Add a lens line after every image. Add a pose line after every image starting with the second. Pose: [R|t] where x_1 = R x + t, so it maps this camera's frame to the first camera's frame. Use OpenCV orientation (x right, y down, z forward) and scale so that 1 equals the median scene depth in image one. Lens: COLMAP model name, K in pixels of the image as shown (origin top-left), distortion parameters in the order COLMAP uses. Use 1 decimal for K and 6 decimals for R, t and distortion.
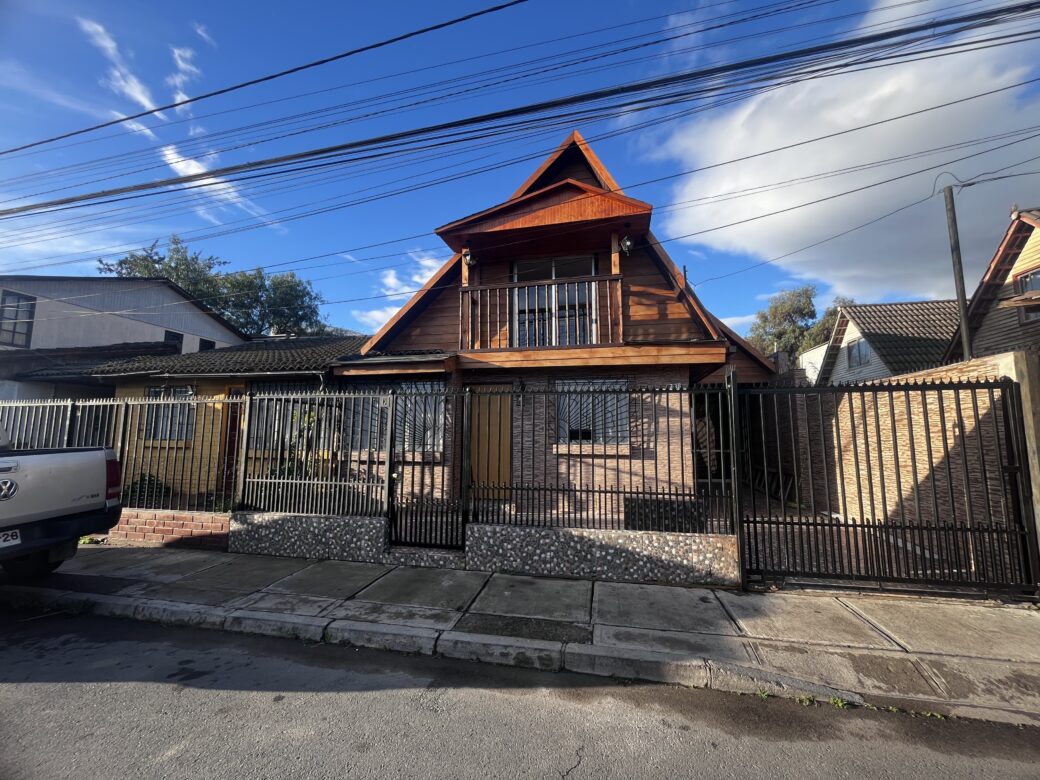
lens RADIAL K [[412.9, 0, 520.0], [0, 412.9, 390.0], [0, 0, 1]] dist [-0.004185, -0.000537]
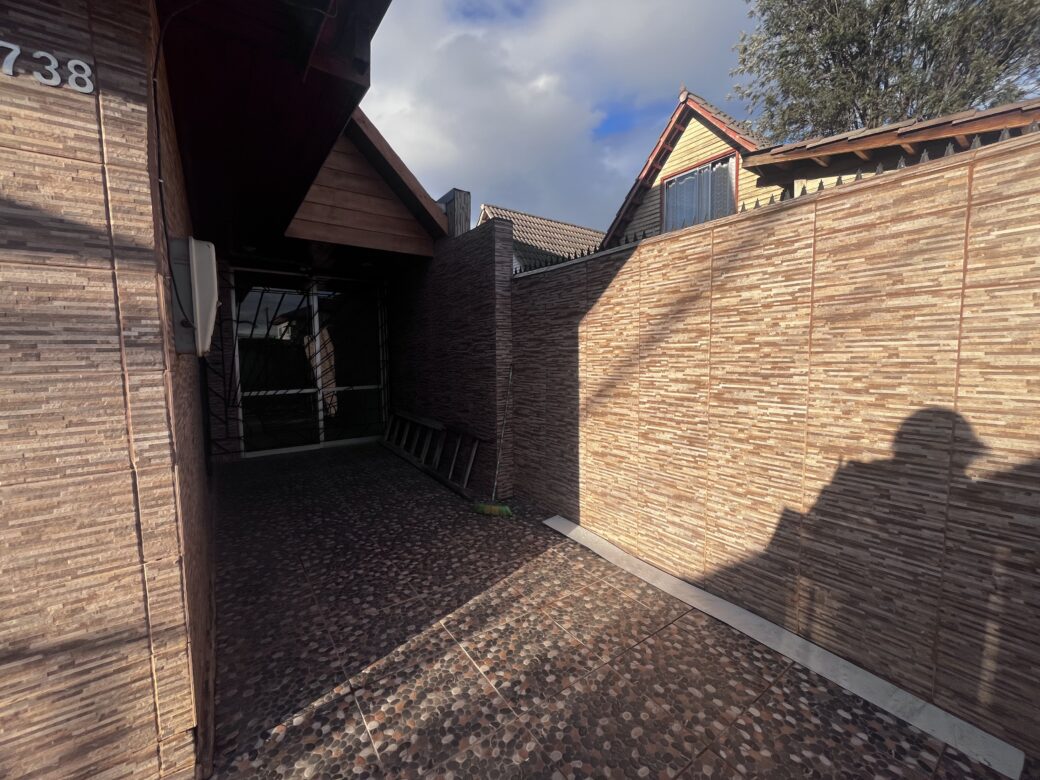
lens RADIAL K [[412.9, 0, 520.0], [0, 412.9, 390.0], [0, 0, 1]] dist [-0.004185, -0.000537]
pose [[0.661403, -0.072446, 0.746524, 0.536057], [-0.069272, 0.985169, 0.156979, 0.108018], [-0.746825, -0.155540, 0.646575, 1.066292]]
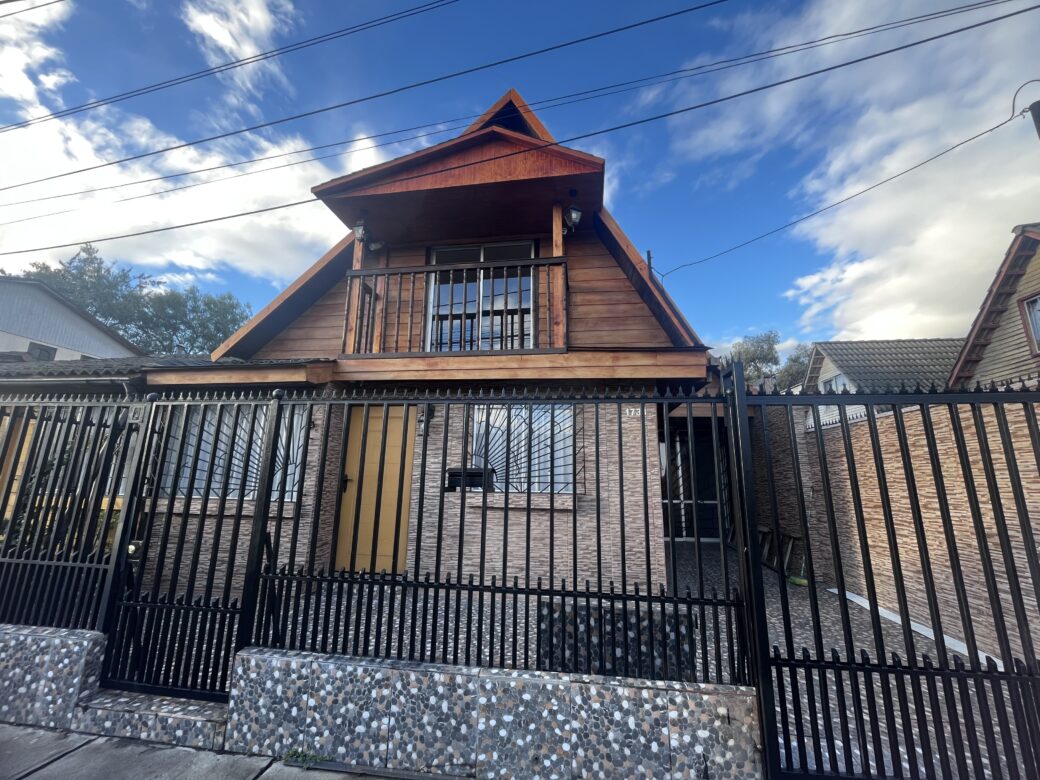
lens RADIAL K [[412.9, 0, 520.0], [0, 412.9, 390.0], [0, 0, 1]] dist [-0.004185, -0.000537]
pose [[0.997175, 0.029184, 0.069217, 0.175180], [-0.021764, 0.994167, -0.105630, 0.048123], [-0.071896, 0.103825, 0.991994, 0.433598]]
